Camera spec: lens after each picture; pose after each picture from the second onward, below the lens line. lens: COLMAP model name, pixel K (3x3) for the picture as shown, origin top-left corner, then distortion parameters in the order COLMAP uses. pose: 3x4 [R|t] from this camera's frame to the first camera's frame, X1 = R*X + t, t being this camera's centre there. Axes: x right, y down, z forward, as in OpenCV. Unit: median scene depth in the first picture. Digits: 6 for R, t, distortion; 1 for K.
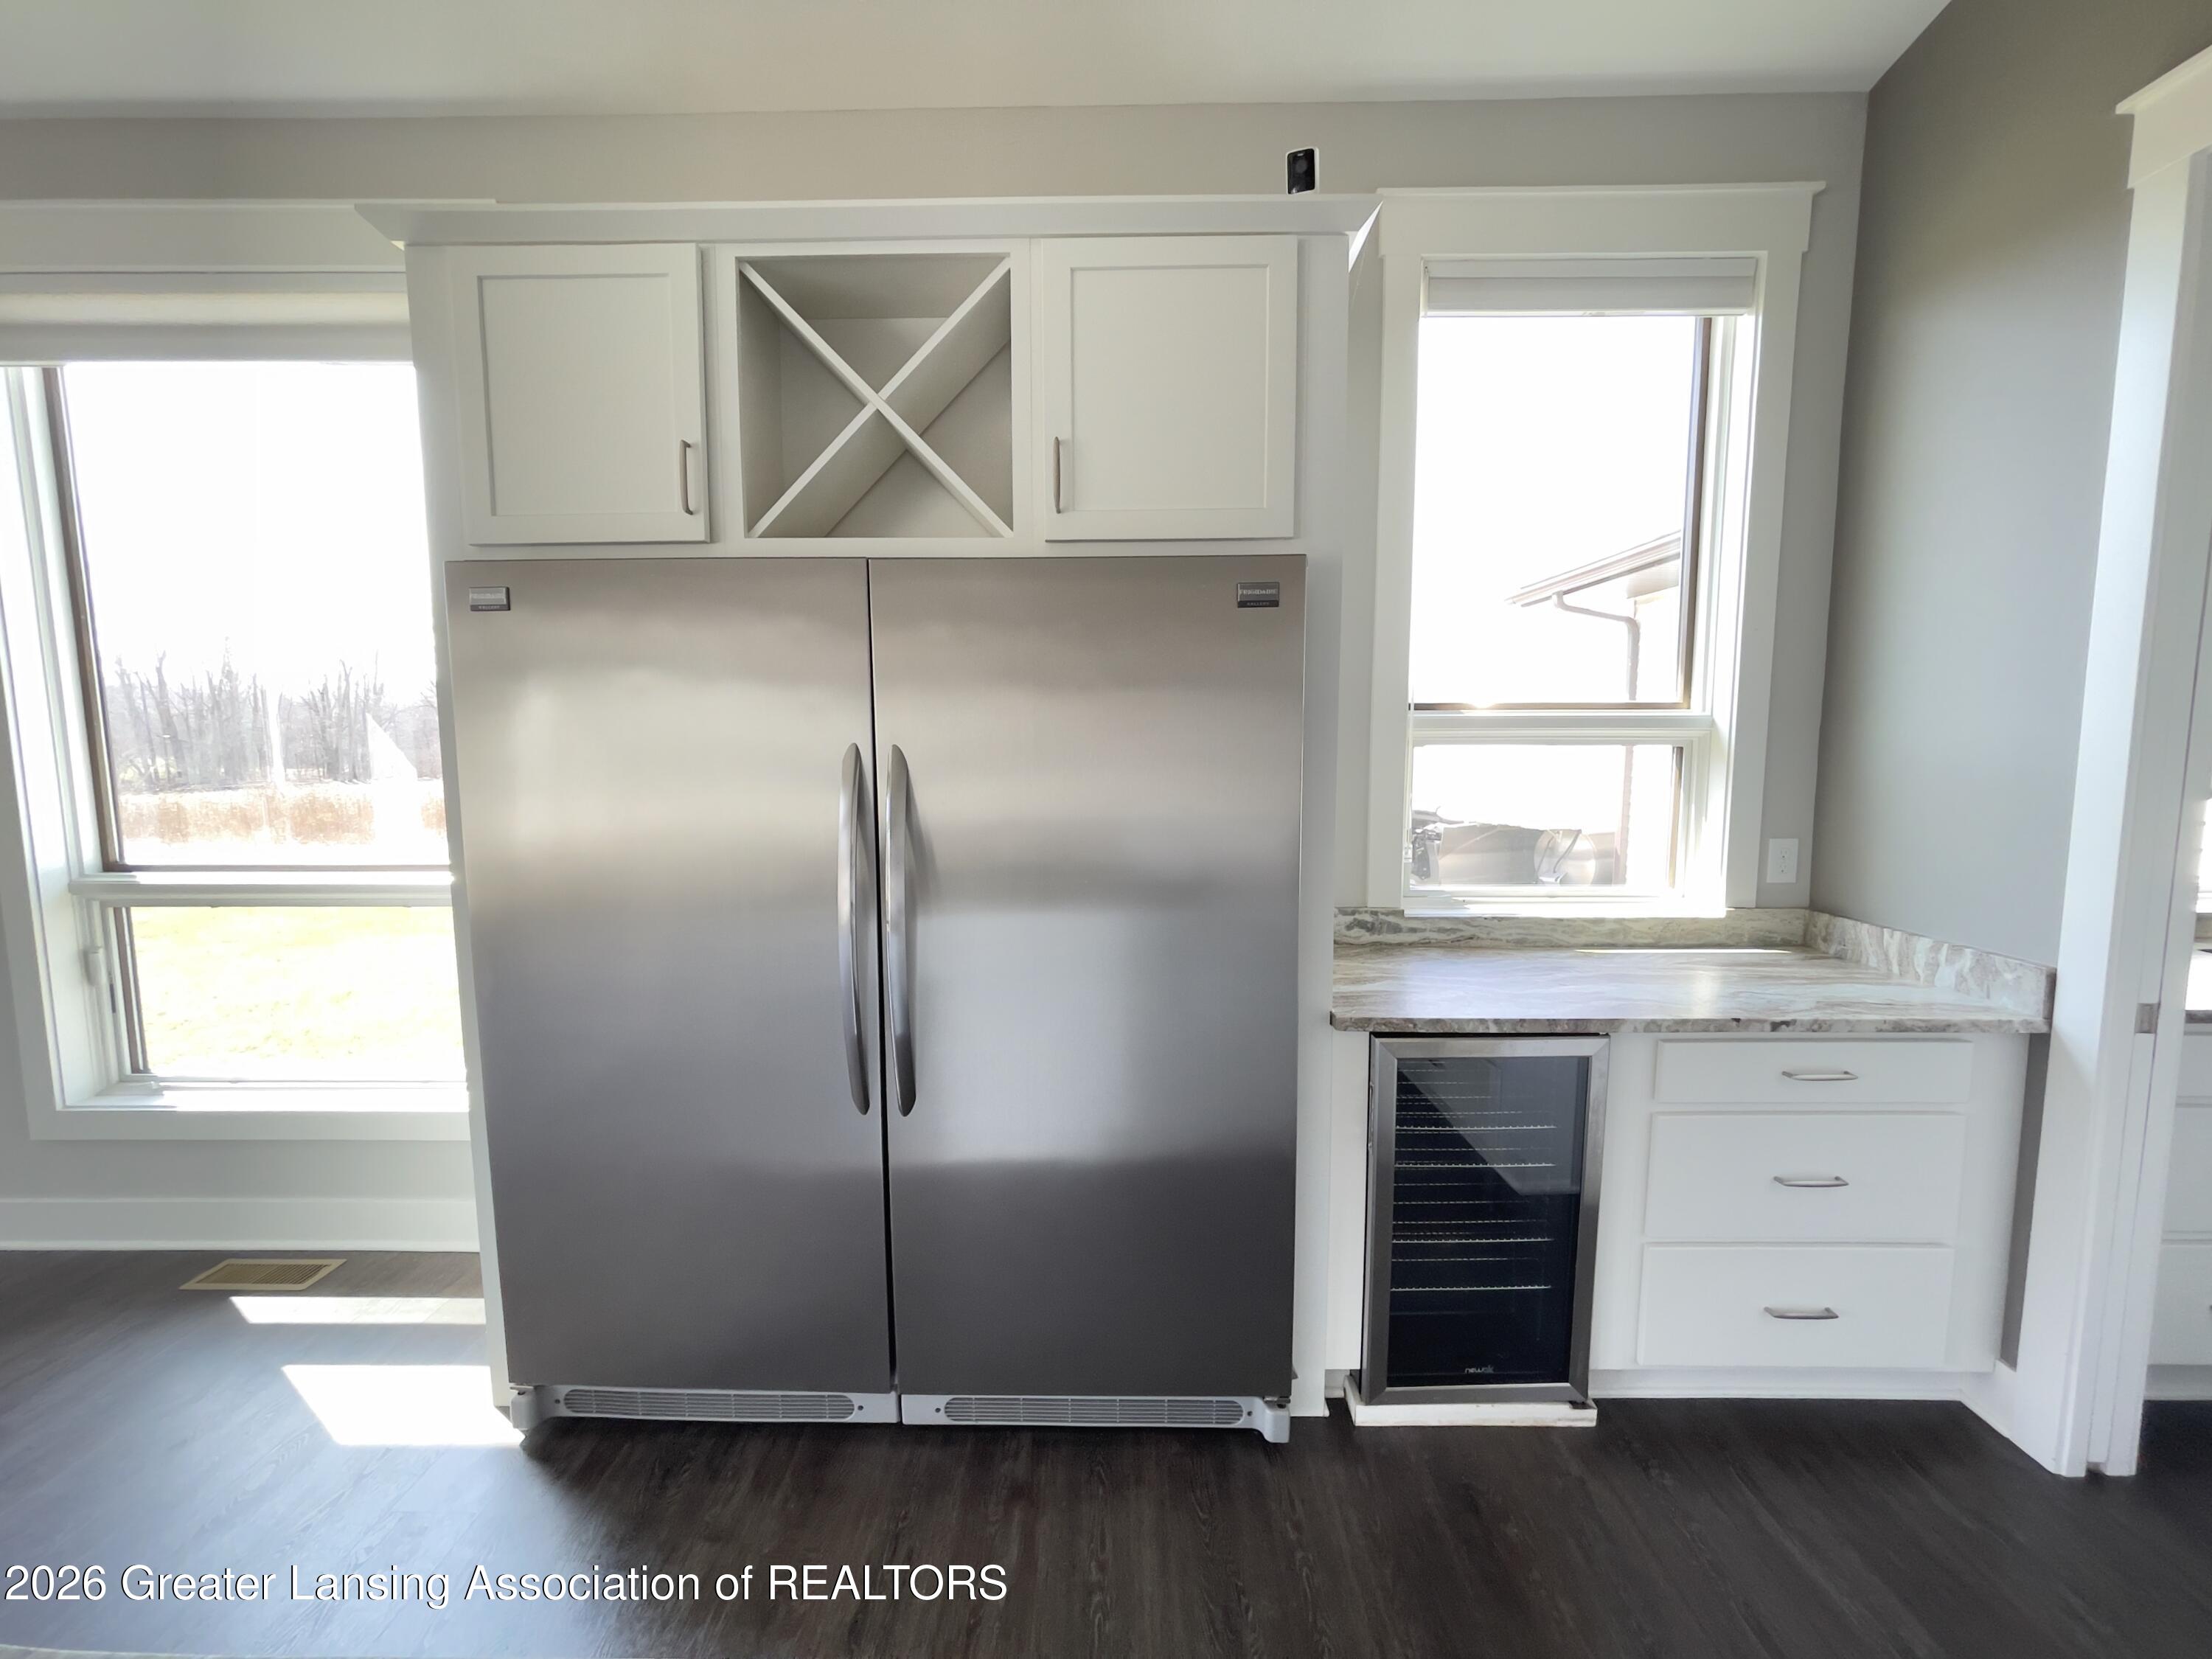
lens RADIAL K [[892.3, 0, 1095.1], [0, 892.3, 823.3], [0, 0, 1]] dist [-0.007986, 0.000271]
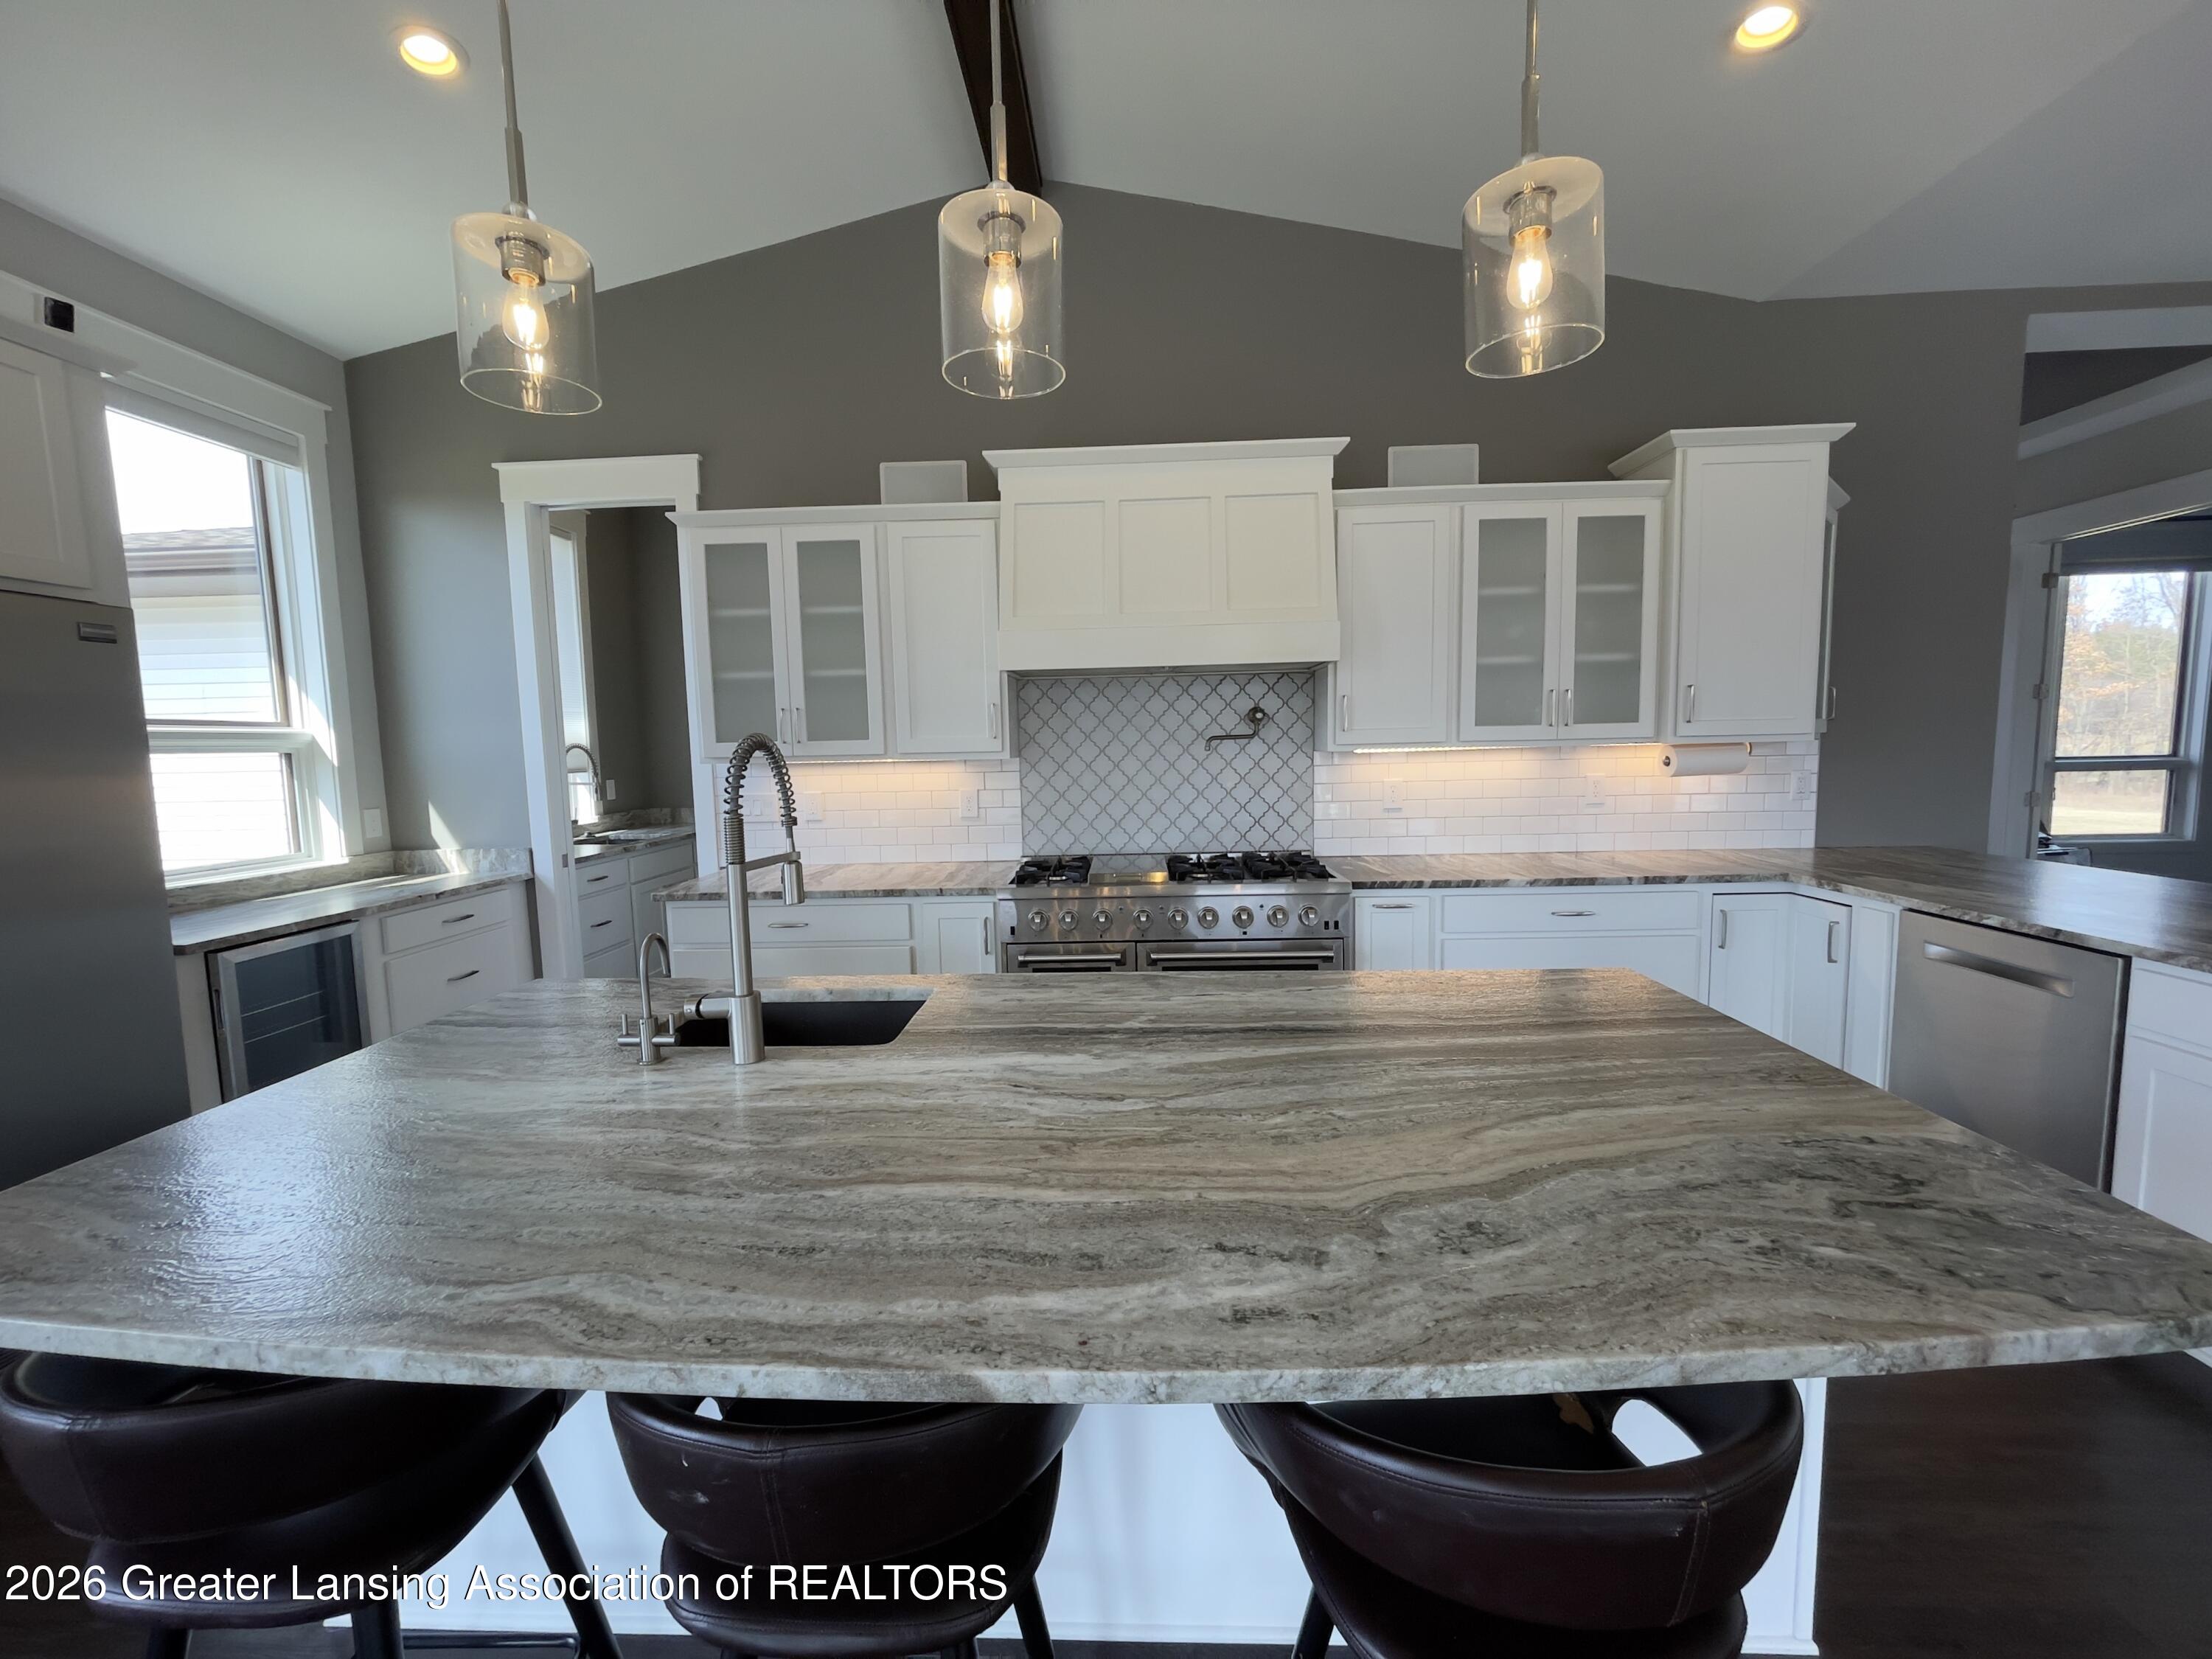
lens RADIAL K [[892.3, 0, 1094.8], [0, 892.3, 835.5], [0, 0, 1]] dist [-0.007986, 0.000271]
pose [[0.030022, -0.101343, 0.994398, -1.002543], [0.121968, 0.987784, 0.096987, 0.087682], [-0.992080, 0.118373, 0.042016, -0.453010]]
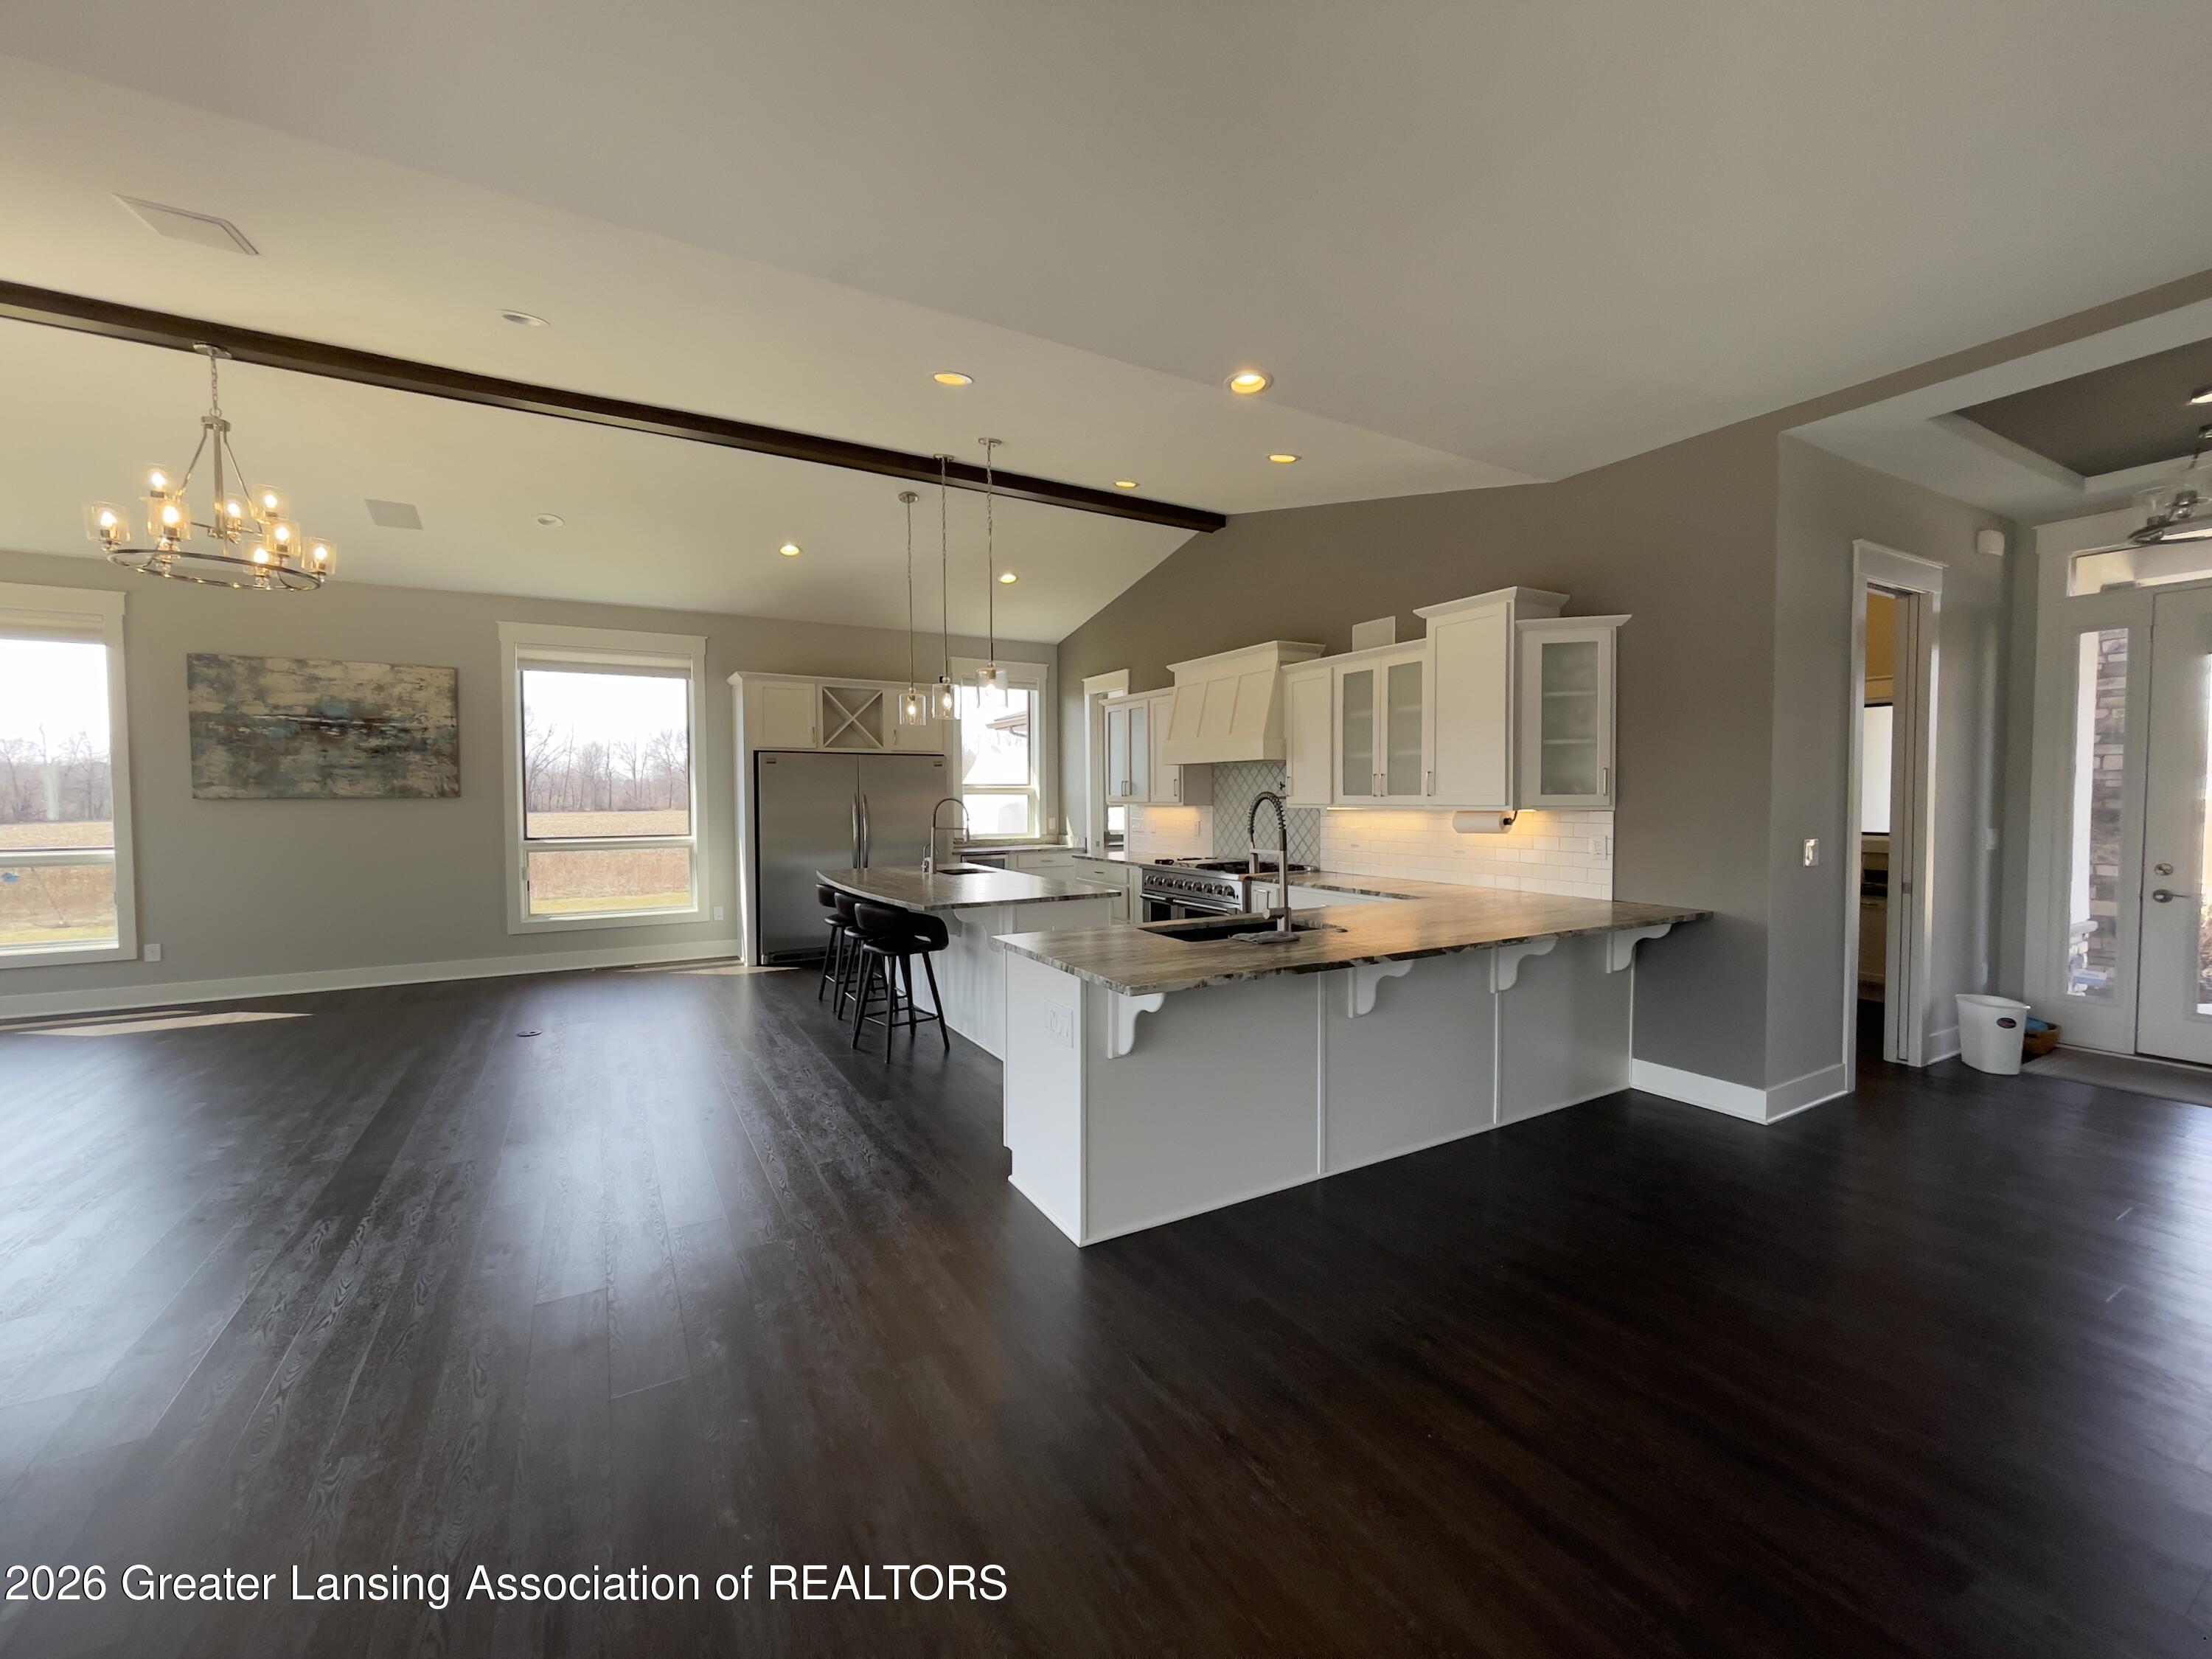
lens RADIAL K [[892.3, 0, 1104.4], [0, 892.3, 825.8], [0, 0, 1]] dist [-0.007986, 0.000271]
pose [[0.863218, -0.018016, 0.504509, -1.366769], [0.051662, 0.997269, -0.052780, 0.359350], [-0.502180, 0.071625, 0.861792, -3.355096]]
